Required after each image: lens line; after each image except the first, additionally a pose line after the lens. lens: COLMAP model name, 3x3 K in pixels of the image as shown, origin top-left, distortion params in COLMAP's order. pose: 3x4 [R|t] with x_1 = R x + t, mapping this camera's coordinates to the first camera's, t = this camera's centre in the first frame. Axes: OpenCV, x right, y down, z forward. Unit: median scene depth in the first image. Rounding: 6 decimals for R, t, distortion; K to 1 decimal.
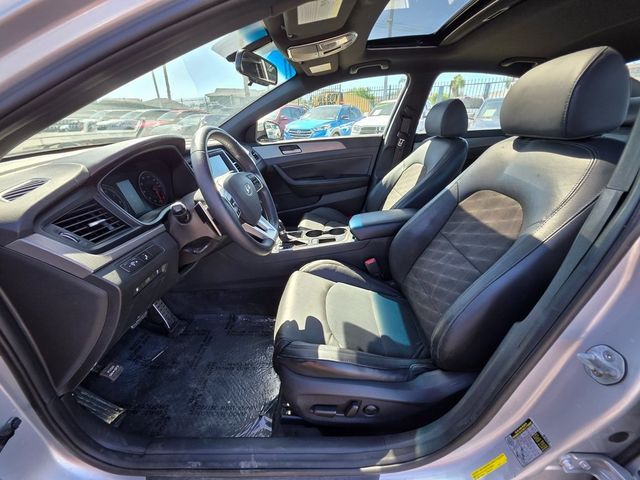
lens RADIAL K [[254.9, 0, 327.8], [0, 254.9, 240.2], [0, 0, 1]] dist [0.003398, -0.000409]
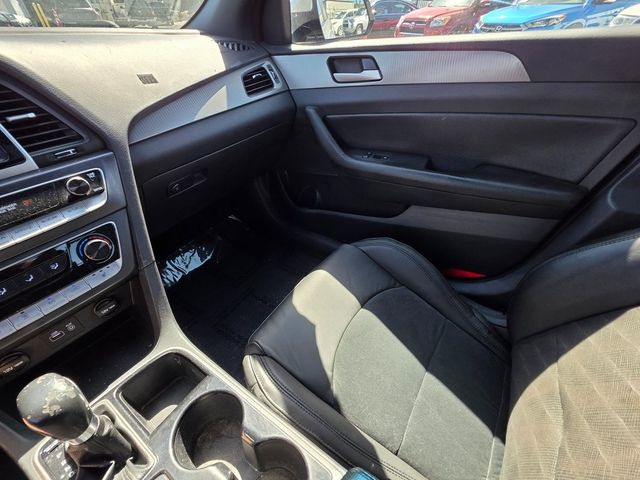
lens RADIAL K [[281.2, 0, 323.8], [0, 281.2, 240.8], [0, 0, 1]] dist [0.002784, 0.000460]
pose [[0.828083, 0.349141, -0.438610, 0.087386], [-0.232919, 0.925934, 0.297315, -0.249501], [0.509928, -0.144041, 0.848072, 0.629157]]
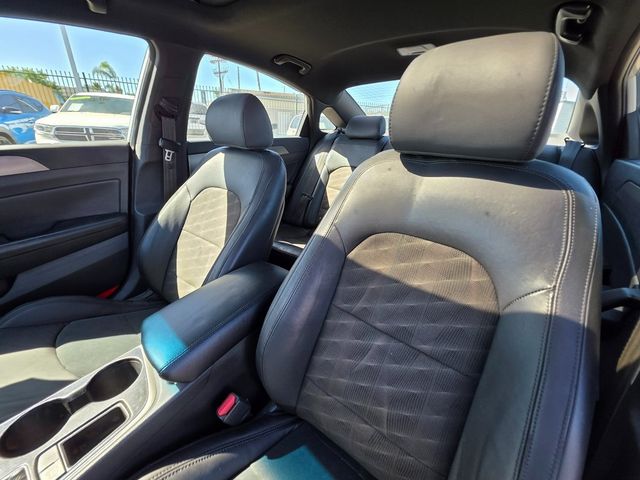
lens RADIAL K [[254.9, 0, 321.3], [0, 254.9, 244.1], [0, 0, 1]] dist [0.003398, -0.000409]
pose [[0.631342, -0.277914, 0.723996, 0.007383], [0.280791, 0.952157, 0.120639, -0.146003], [-0.722885, 0.127127, 0.679173, 0.330077]]
